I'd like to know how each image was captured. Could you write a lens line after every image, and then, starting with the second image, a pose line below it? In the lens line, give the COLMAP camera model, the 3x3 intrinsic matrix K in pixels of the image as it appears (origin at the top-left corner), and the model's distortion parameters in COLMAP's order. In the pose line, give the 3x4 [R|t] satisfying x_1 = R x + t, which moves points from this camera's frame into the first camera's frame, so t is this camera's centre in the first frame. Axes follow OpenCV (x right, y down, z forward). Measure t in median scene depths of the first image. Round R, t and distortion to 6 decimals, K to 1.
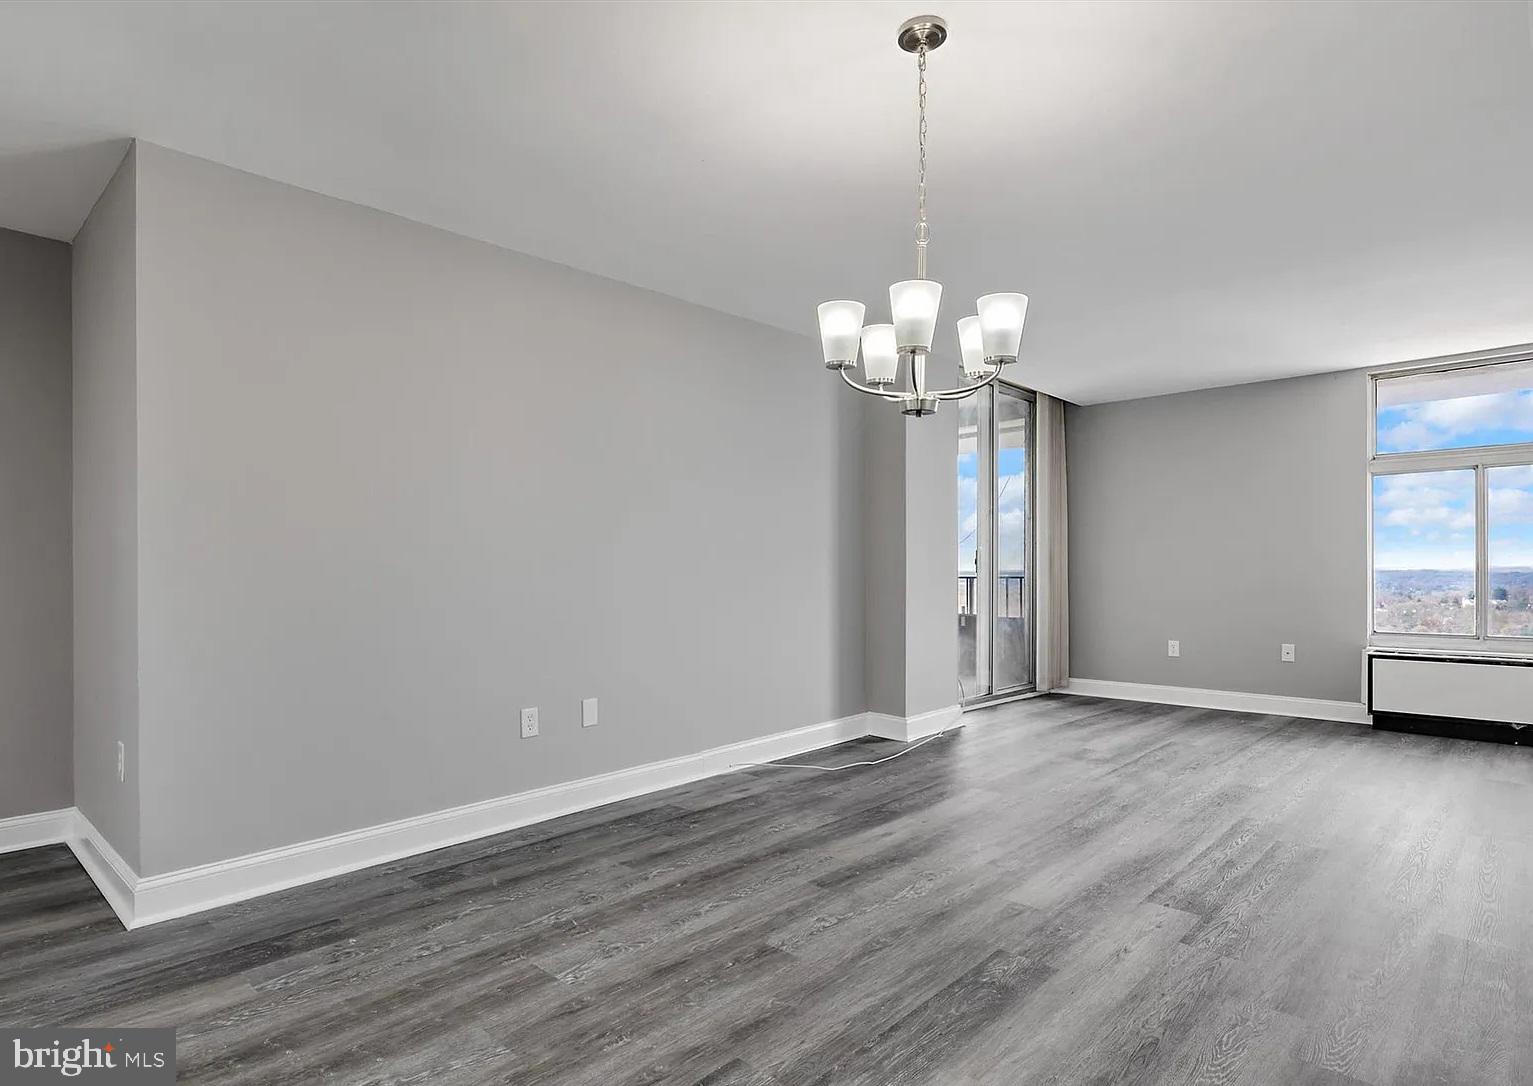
lens RADIAL K [[833.4, 0, 758.1], [0, 833.4, 579.5], [0, 0, 1]] dist [-0.004907, 0.000016]
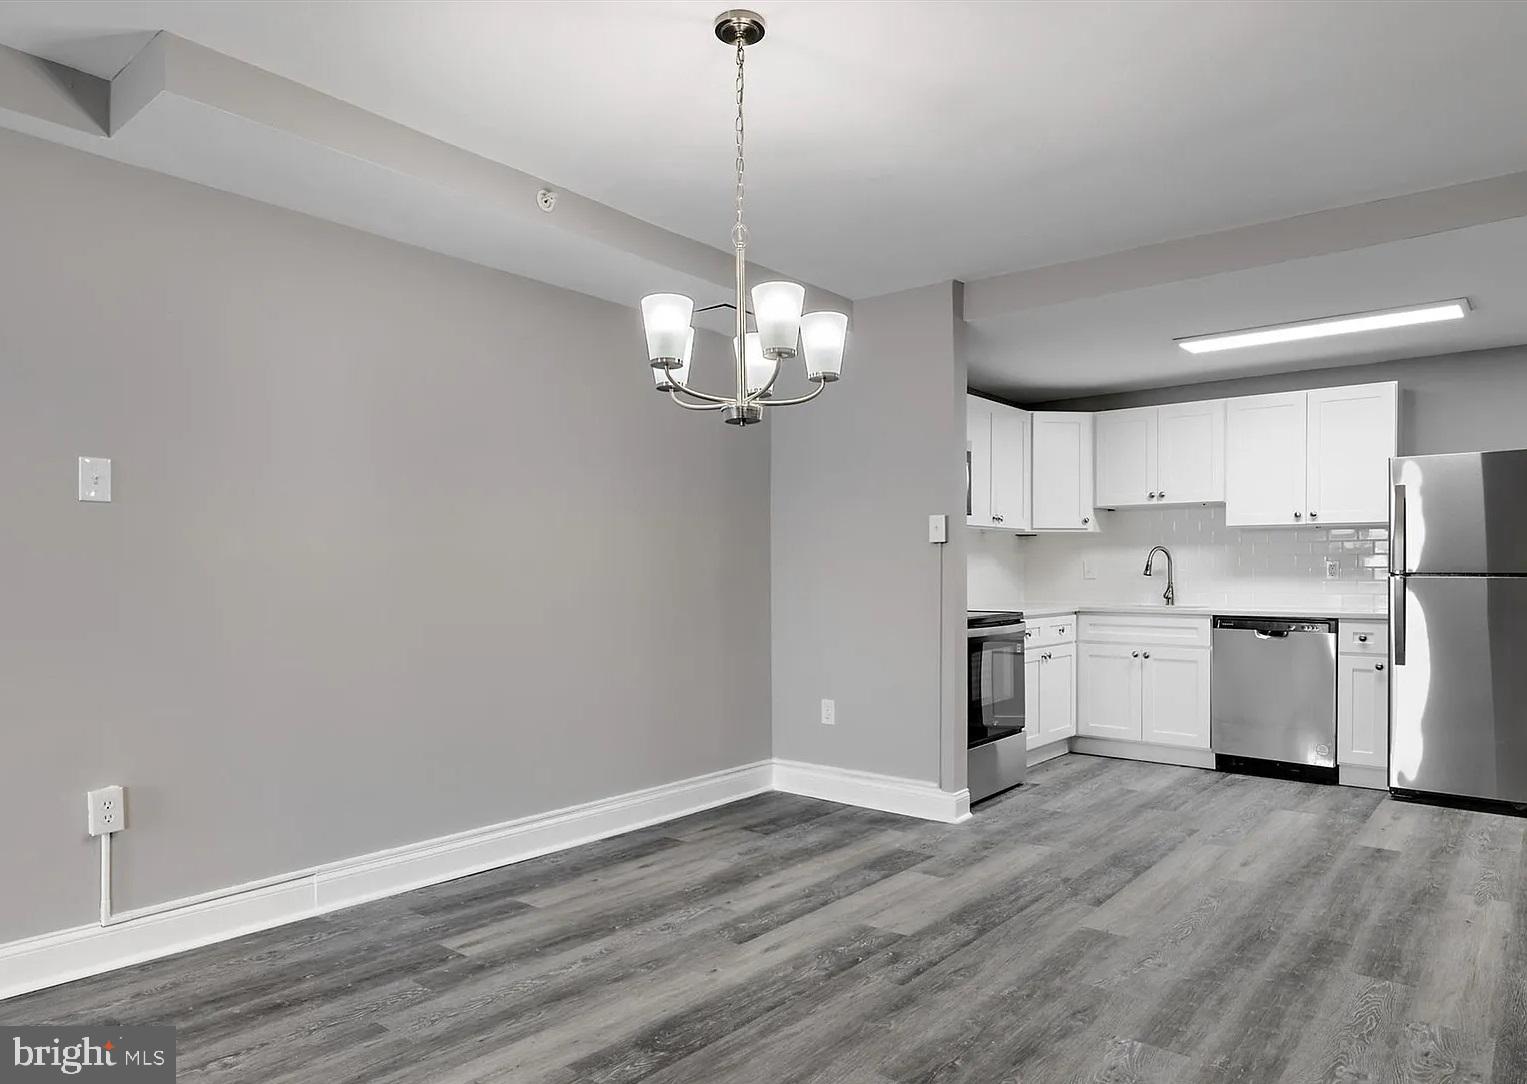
lens RADIAL K [[976.6, 0, 743.2], [0, 976.6, 578.2], [0, 0, 1]] dist [0.000451, 0.000110]
pose [[-0.998261, 0.005312, -0.058708, 0.139580], [0.004362, 0.999858, 0.016306, -0.022921], [0.058786, 0.016022, -0.998142, 1.161991]]
